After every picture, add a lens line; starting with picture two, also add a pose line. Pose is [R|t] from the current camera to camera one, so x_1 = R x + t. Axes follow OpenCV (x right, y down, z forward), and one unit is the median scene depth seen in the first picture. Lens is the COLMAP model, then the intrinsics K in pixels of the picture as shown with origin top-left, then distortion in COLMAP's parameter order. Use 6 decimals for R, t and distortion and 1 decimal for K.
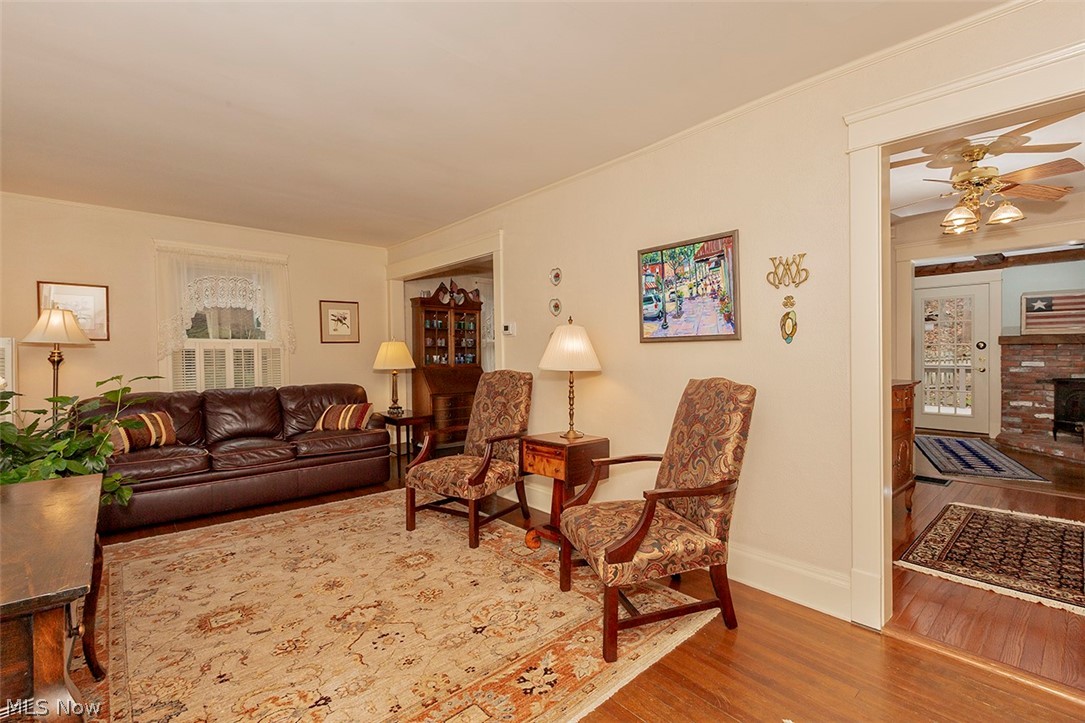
lens RADIAL K [[483.6, 0, 542.5], [0, 483.6, 374.3], [0, 0, 1]] dist [0.001123, -0.000004]
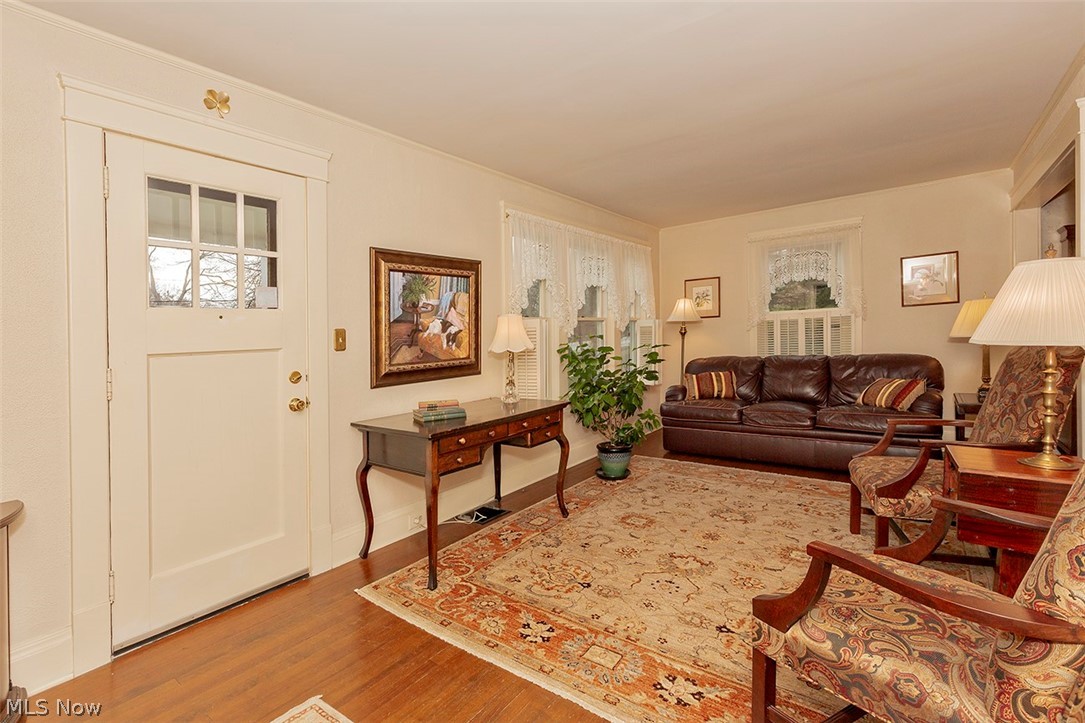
lens RADIAL K [[491.9, 0, 542.4], [0, 491.9, 339.4], [0, 0, 1]] dist [0.002132, 0.000139]
pose [[0.190807, 0.001671, -0.981626, 0.434342], [0.001173, 0.999997, 0.001930, -0.012030], [0.981627, -0.001520, 0.190805, 0.297742]]
